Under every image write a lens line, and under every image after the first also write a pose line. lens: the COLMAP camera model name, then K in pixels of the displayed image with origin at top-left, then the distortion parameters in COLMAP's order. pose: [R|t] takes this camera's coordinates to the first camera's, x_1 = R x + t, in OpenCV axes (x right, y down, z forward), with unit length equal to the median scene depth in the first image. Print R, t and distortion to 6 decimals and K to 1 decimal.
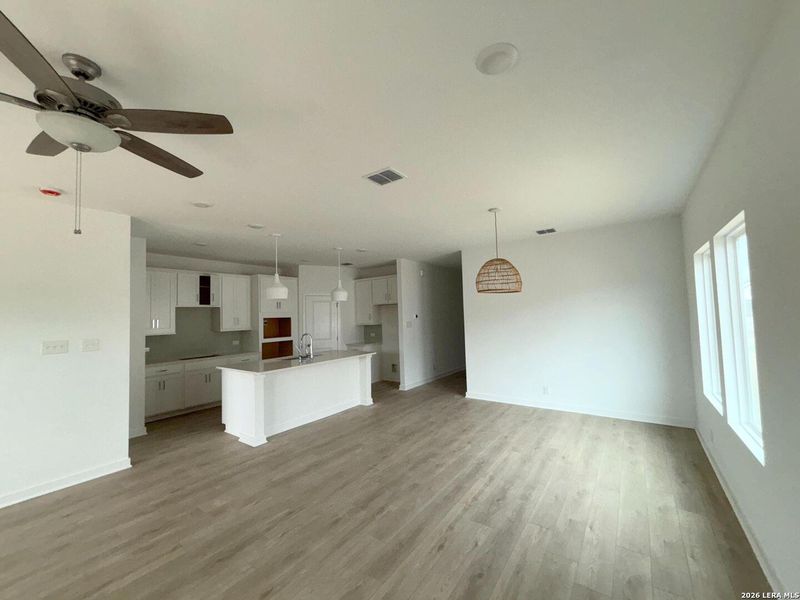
lens RADIAL K [[298.2, 0, 395.4], [0, 298.2, 299.2], [0, 0, 1]] dist [0.000564, 0.000018]
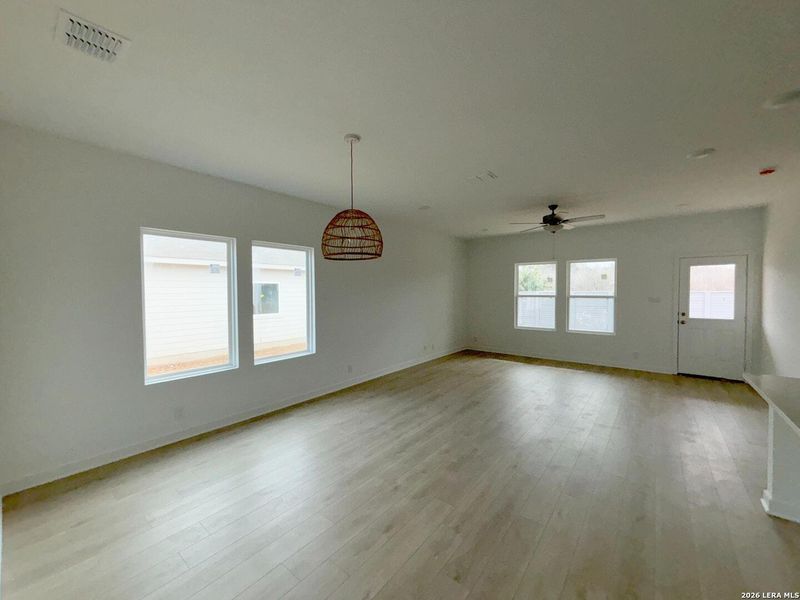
lens RADIAL K [[298.2, 0, 397.7], [0, 298.2, 306.2], [0, 0, 1]] dist [0.000564, 0.000018]
pose [[-0.998581, 0.035191, 0.039963, 0.246666], [0.035094, 0.999379, -0.003125, 0.116141], [-0.040048, -0.001719, -0.999196, 1.968219]]
